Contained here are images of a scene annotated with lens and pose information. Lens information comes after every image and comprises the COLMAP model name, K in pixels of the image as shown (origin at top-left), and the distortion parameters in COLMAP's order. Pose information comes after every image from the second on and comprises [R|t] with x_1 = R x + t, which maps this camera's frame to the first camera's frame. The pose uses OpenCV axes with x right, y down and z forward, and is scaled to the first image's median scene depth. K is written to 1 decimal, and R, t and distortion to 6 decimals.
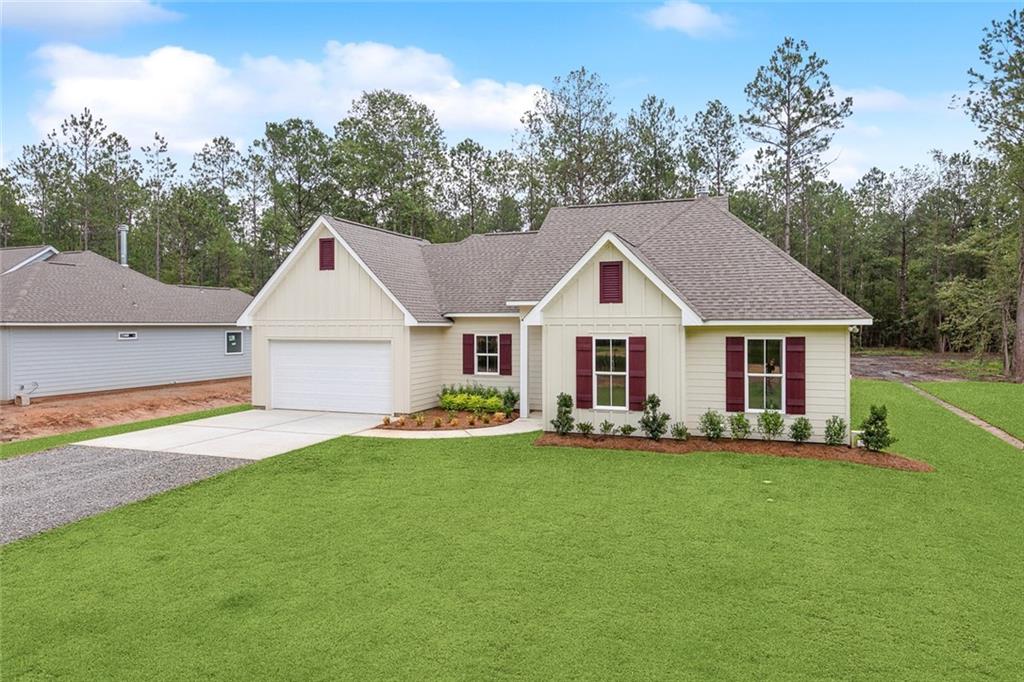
lens RADIAL K [[650.0, 0, 512.0], [0, 650.0, 341.0], [0, 0, 1]] dist [-0.002144, -0.000883]
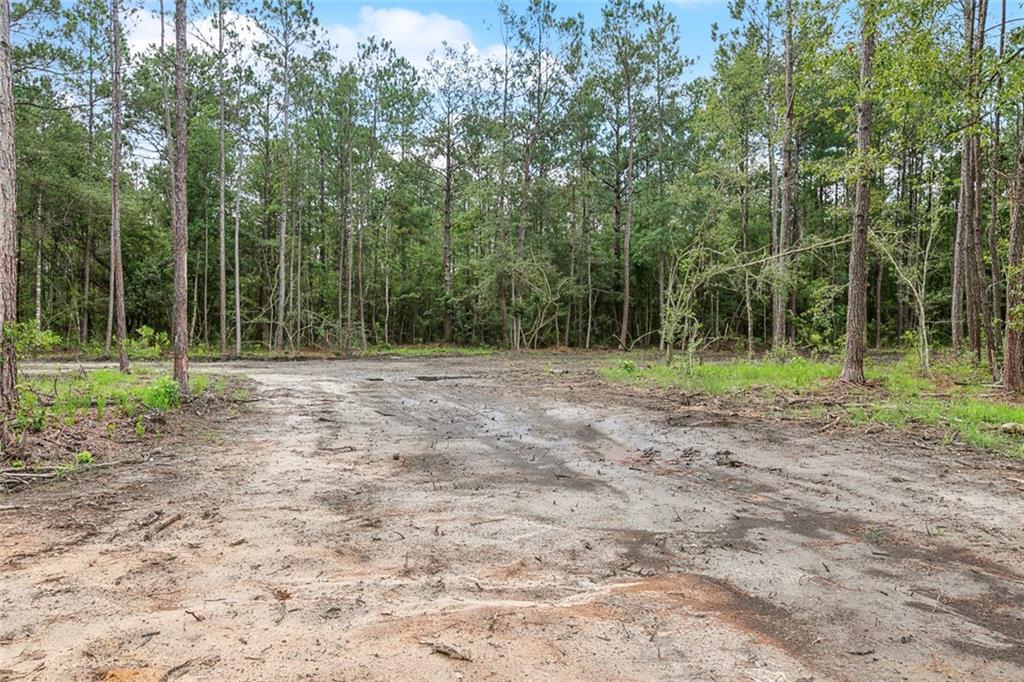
lens RADIAL K [[734.4, 0, 512.0], [0, 734.4, 341.0], [0, 0, 1]] dist [-0.002279, -0.000343]
pose [[0.781246, -0.011431, 0.624119, 0.225309], [0.016156, 0.999868, -0.001911, 0.010499], [-0.624014, 0.011576, 0.781327, 0.440725]]
